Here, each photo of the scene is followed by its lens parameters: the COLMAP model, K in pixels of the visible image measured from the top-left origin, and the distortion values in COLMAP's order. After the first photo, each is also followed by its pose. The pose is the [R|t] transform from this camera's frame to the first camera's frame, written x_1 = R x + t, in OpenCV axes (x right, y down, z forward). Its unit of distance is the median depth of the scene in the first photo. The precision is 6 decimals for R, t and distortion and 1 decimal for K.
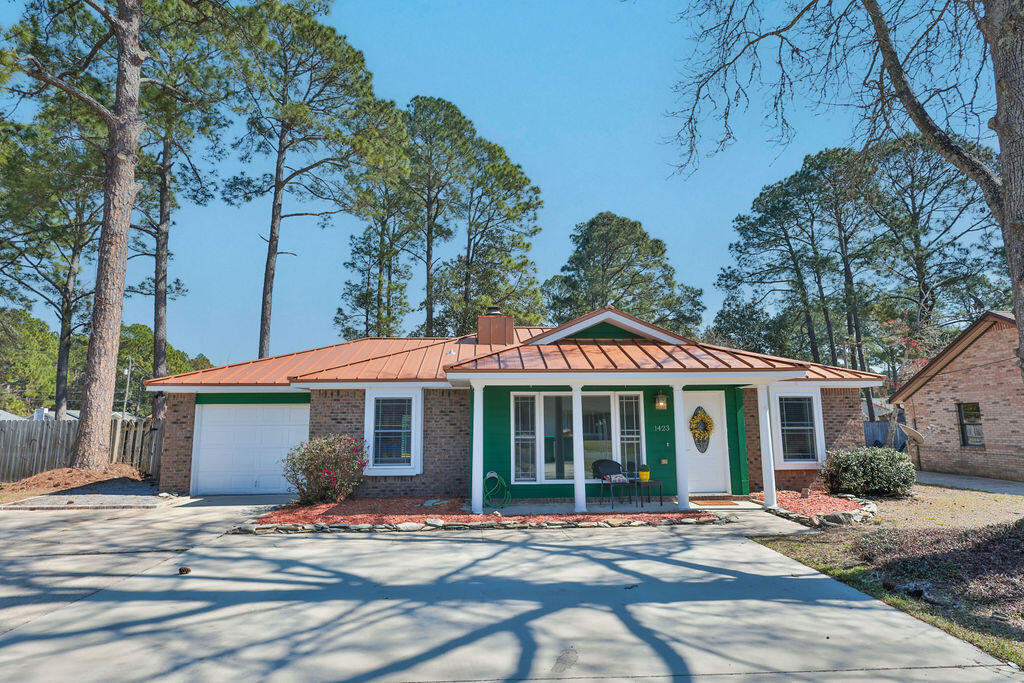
lens RADIAL K [[528.3, 0, 512.0], [0, 528.3, 341.5], [0, 0, 1]] dist [0.002832, 0.000961]
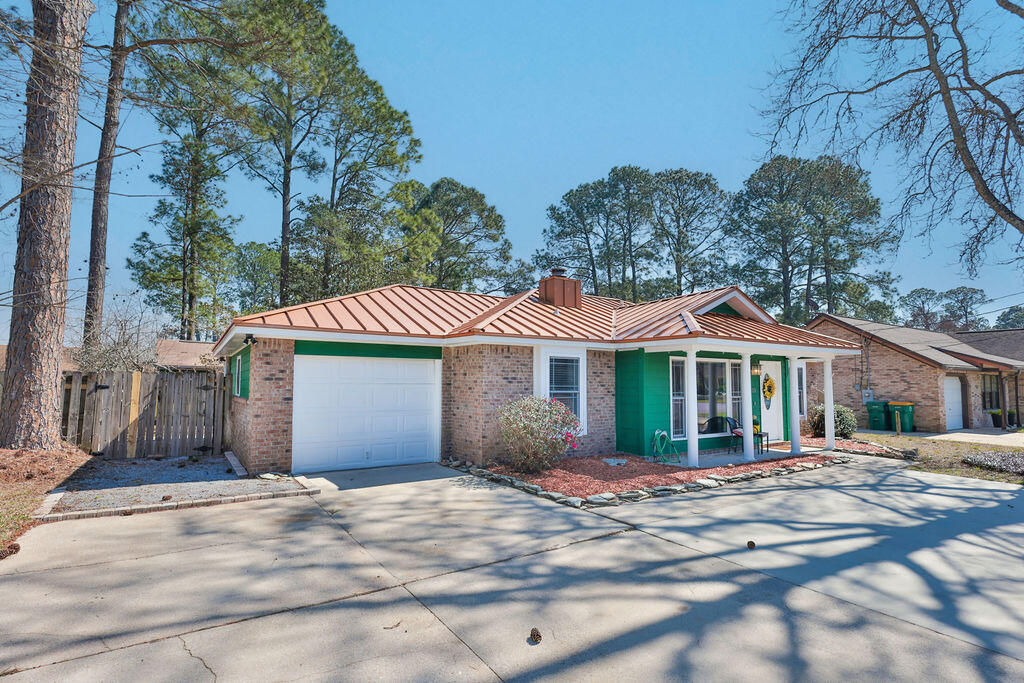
lens RADIAL K [[504.8, 0, 512.0], [0, 504.8, 341.5], [0, 0, 1]] dist [0.000225, 0.000159]
pose [[0.867943, 0.052638, 0.493867, -0.703682], [-0.088689, 0.994812, 0.049835, 0.038766], [-0.488681, -0.087055, 0.868108, 0.242309]]
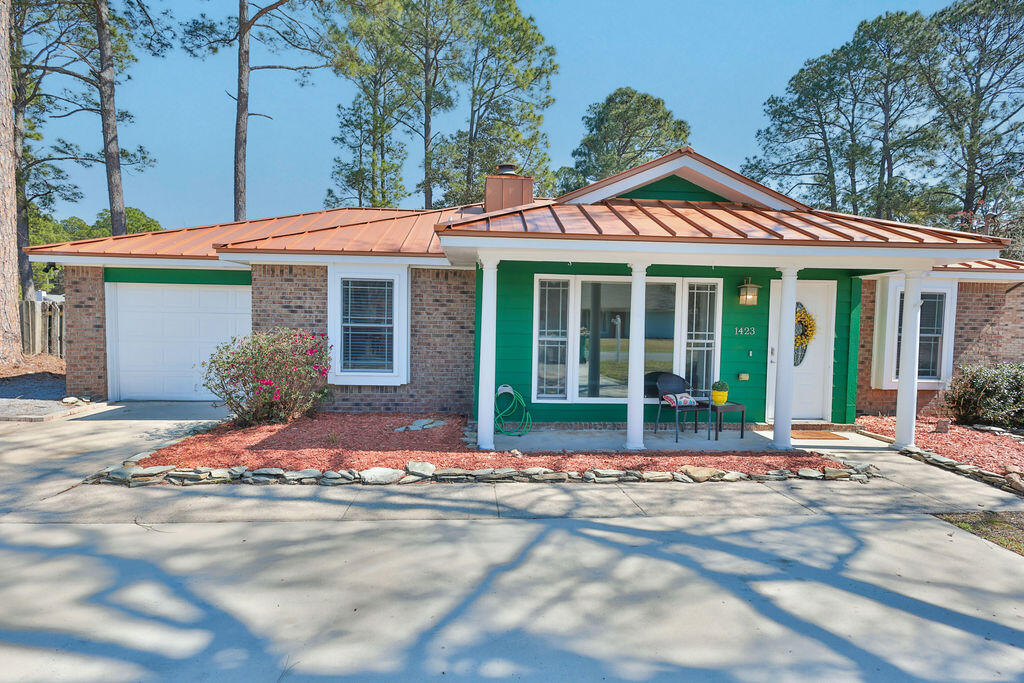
lens RADIAL K [[504.8, 0, 512.0], [0, 504.8, 341.5], [0, 0, 1]] dist [0.000225, 0.000159]
pose [[0.999658, 0.025558, 0.005622, -0.030084], [-0.026165, 0.979933, 0.197603, 0.046523], [-0.000459, -0.197683, 0.980266, 0.298360]]
